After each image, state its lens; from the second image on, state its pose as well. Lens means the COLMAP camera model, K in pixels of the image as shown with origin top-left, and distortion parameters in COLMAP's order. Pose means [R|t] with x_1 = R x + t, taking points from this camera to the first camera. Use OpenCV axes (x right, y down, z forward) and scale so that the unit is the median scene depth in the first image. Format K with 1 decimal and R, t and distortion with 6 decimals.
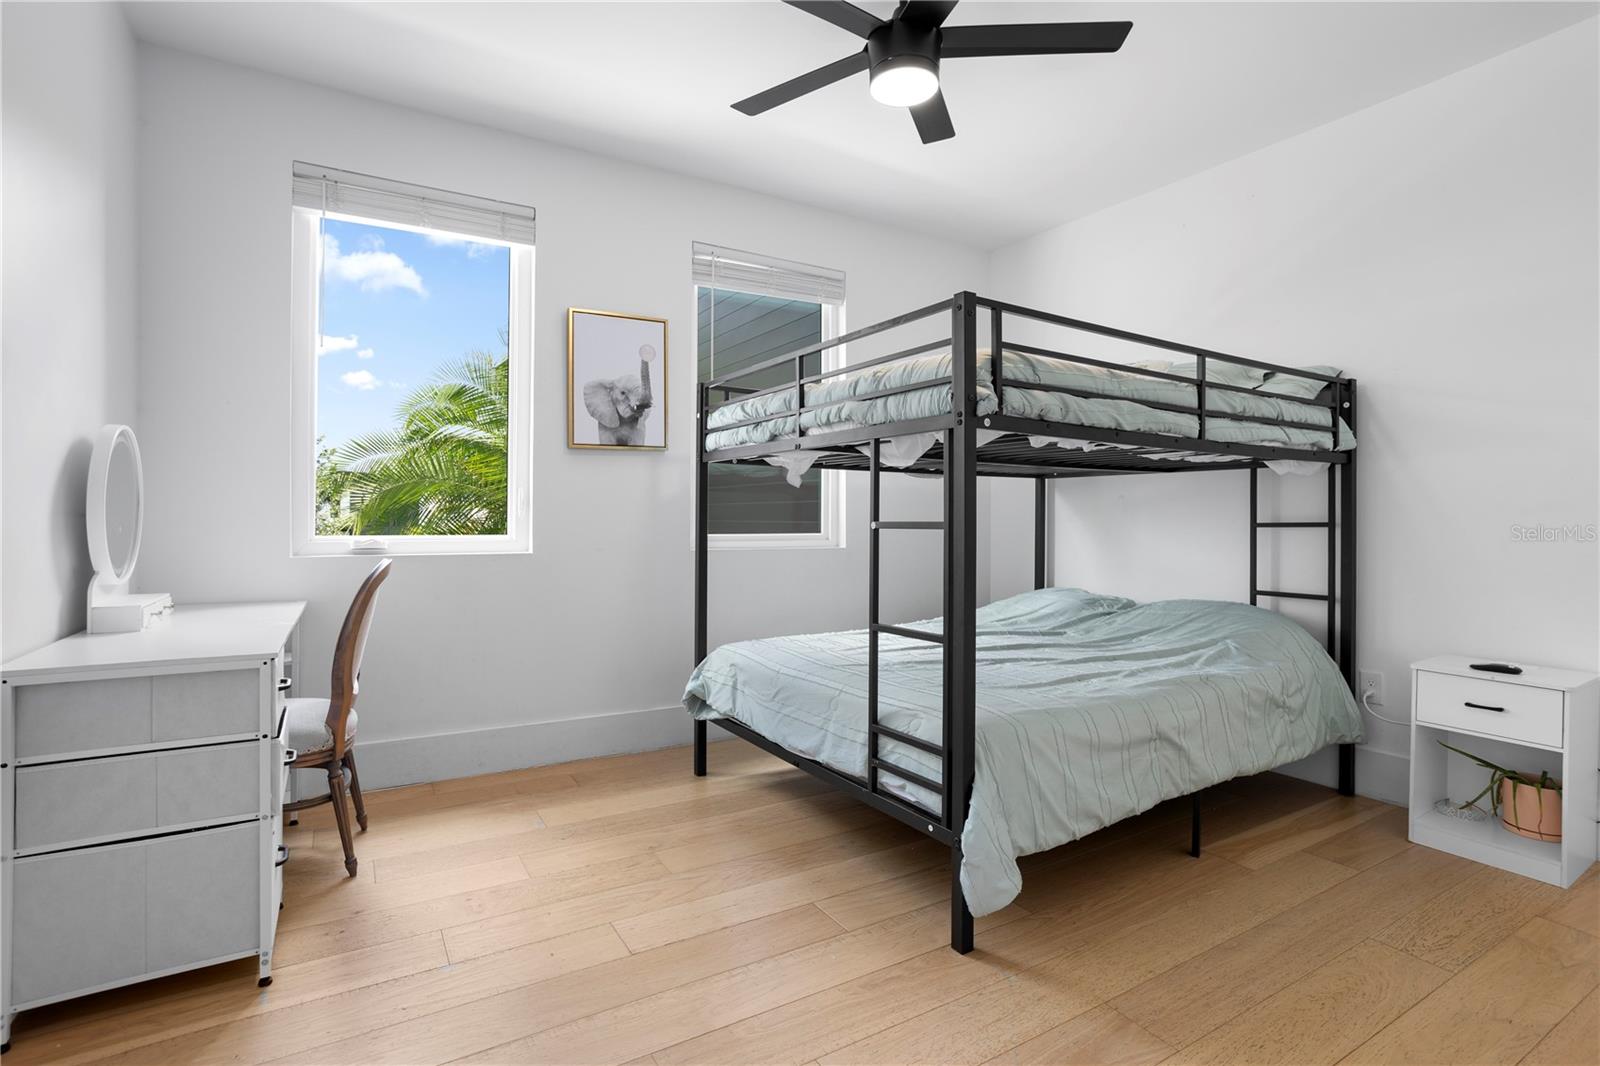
lens RADIAL K [[780.8, 0, 795.3], [0, 780.8, 526.8], [0, 0, 1]] dist [-0.042473, 0.028280]
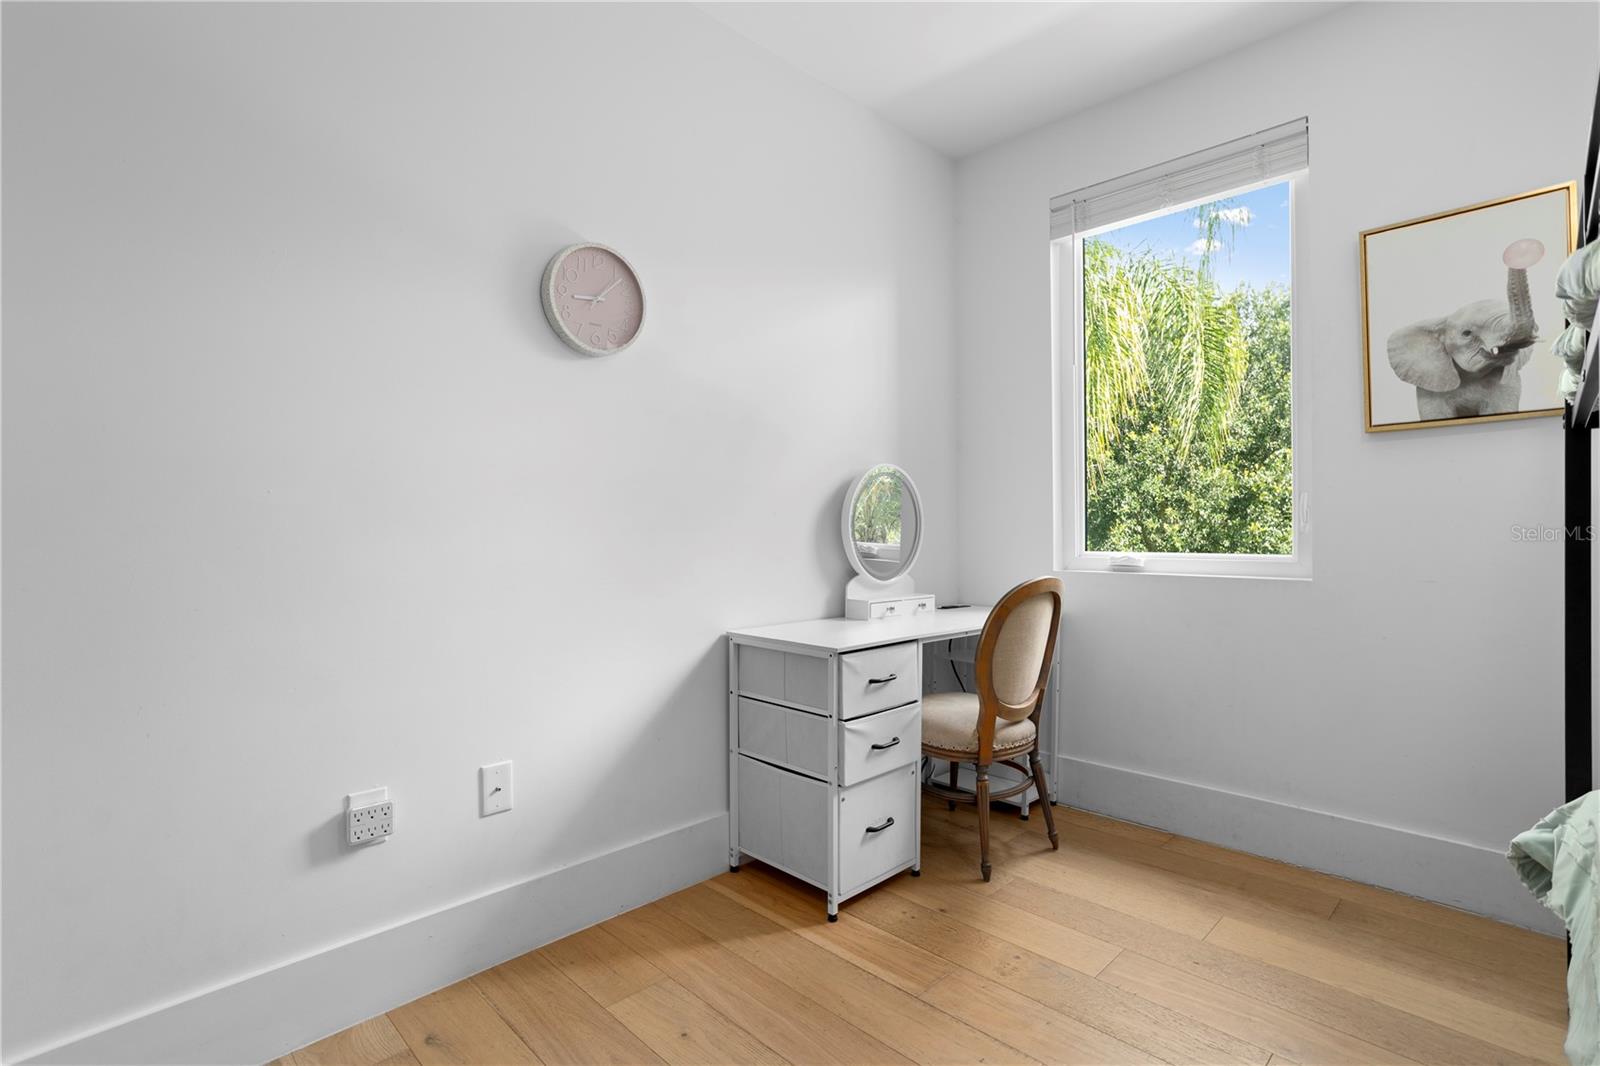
lens RADIAL K [[780.8, 0, 795.3], [0, 780.8, 526.8], [0, 0, 1]] dist [-0.042473, 0.028280]
pose [[0.242169, -0.006956, -0.970209, 0.257949], [-0.005342, 0.999950, -0.008502, -0.008137], [0.970219, 0.007241, 0.242120, 0.341656]]
